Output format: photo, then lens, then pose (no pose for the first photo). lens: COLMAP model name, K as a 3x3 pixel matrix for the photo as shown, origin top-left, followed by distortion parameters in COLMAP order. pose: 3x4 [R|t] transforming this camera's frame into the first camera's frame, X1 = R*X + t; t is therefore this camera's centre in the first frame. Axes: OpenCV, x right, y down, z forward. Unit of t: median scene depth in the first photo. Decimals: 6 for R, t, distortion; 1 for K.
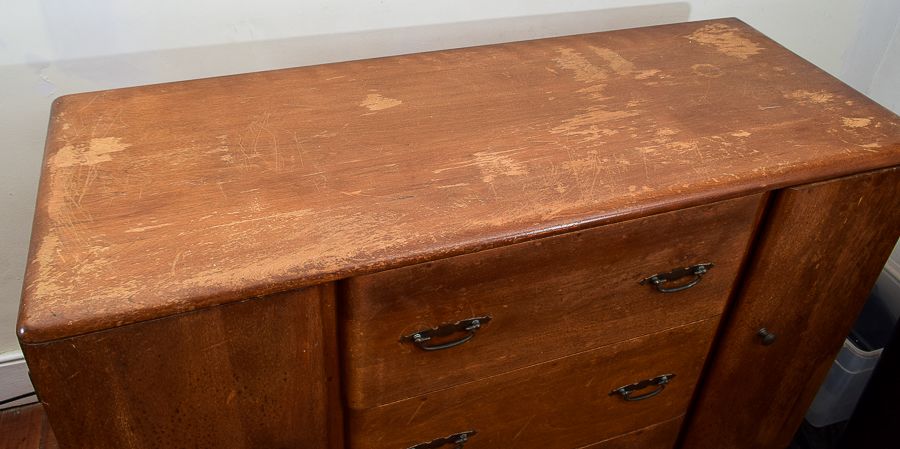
lens RADIAL K [[735.4, 0, 431.9], [0, 735.4, 153.9], [0, 0, 1]] dist [-0.012818, 0.000642]
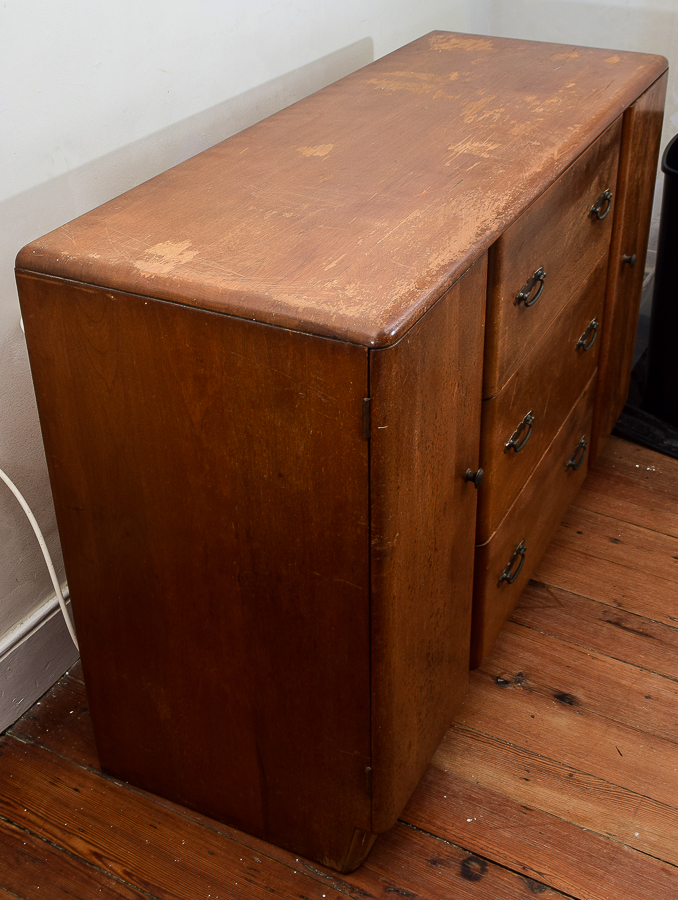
lens RADIAL K [[1064.2, 0, 339.0], [0, 1064.2, 450.0], [0, 0, 1]] dist [0.007727, -0.007434]
pose [[0.732261, -0.421677, 0.534773, -1.083585], [0.411489, 0.899654, 0.145943, 0.104056], [-0.542651, 0.113185, 0.832297, -0.152300]]
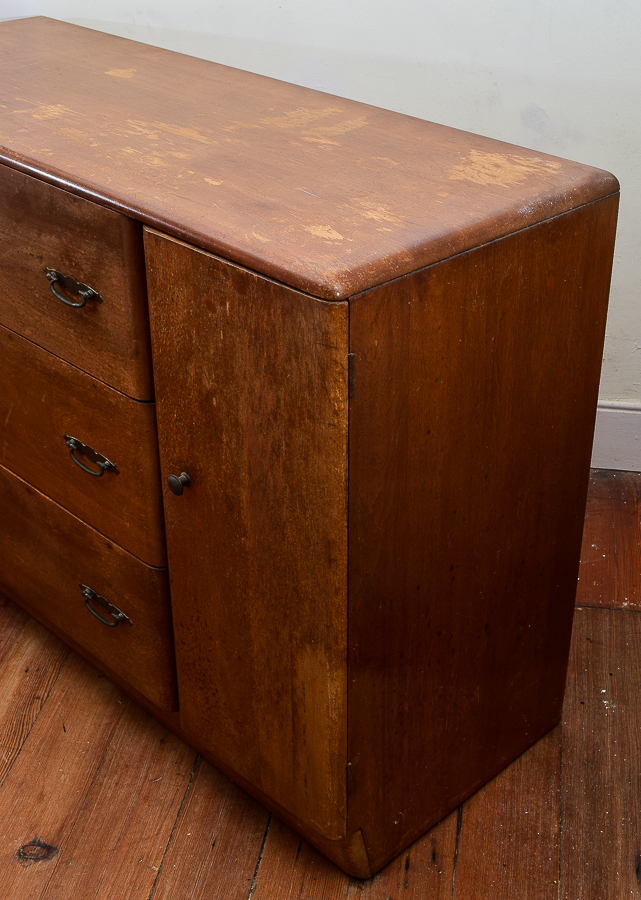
lens RADIAL K [[1273.8, 0, 320.5], [0, 1273.8, 450.0], [0, 0, 1]] dist [-0.031852, -0.013108]
pose [[0.412426, 0.420299, -0.808241, 1.836093], [-0.497587, 0.847105, 0.186602, -0.103287], [0.763093, 0.325211, 0.558504, 0.463429]]
